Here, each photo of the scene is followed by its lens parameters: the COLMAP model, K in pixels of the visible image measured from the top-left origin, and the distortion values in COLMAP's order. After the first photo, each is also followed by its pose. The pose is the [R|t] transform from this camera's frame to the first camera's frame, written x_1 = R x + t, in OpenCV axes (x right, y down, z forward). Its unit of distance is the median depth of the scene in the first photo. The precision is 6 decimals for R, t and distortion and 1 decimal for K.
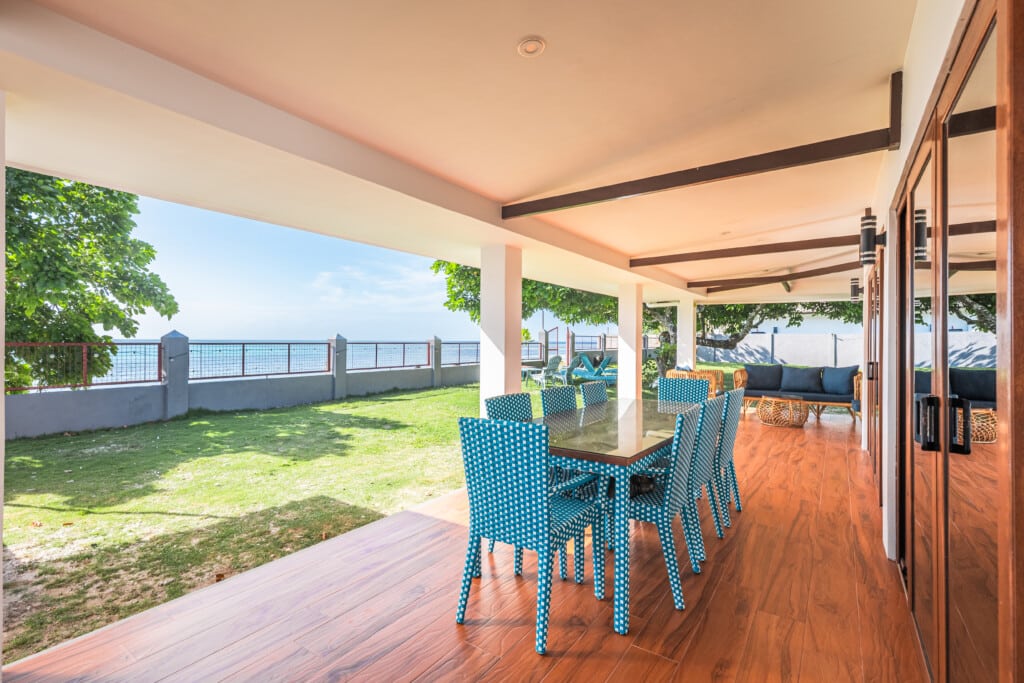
lens RADIAL K [[465.3, 0, 513.0], [0, 465.3, 336.9], [0, 0, 1]] dist [0.002835, 0.000108]
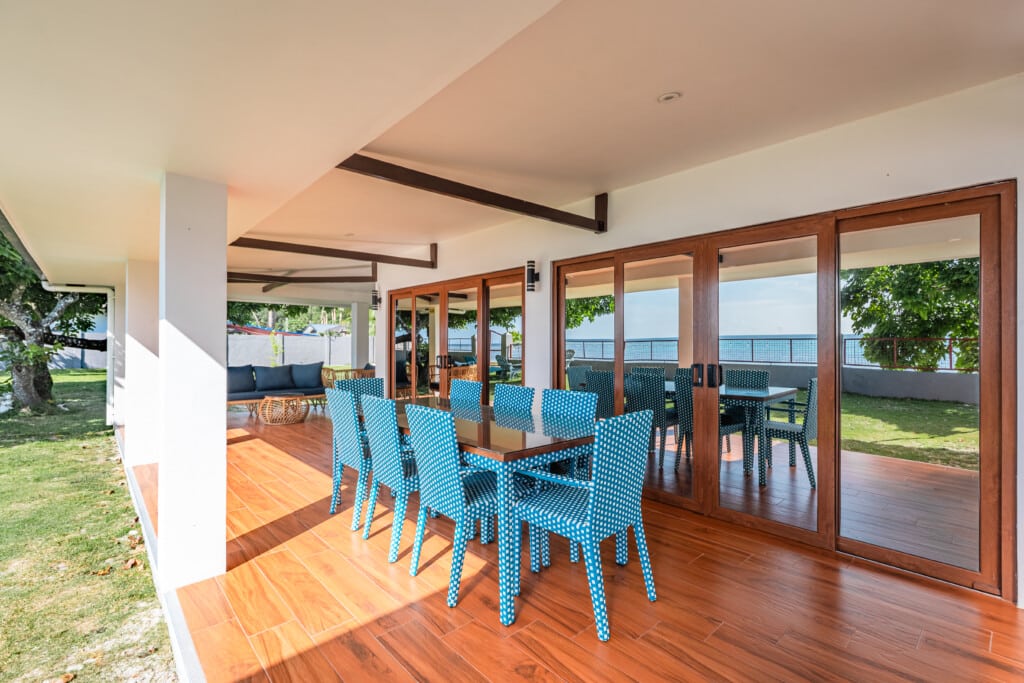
lens RADIAL K [[465.3, 0, 519.5], [0, 465.3, 340.9], [0, 0, 1]] dist [0.002835, 0.000108]
pose [[0.221512, -0.001518, 0.975156, -0.155527], [-0.005732, 0.999979, 0.002859, 0.001754], [-0.975141, -0.006223, 0.221499, 0.137703]]
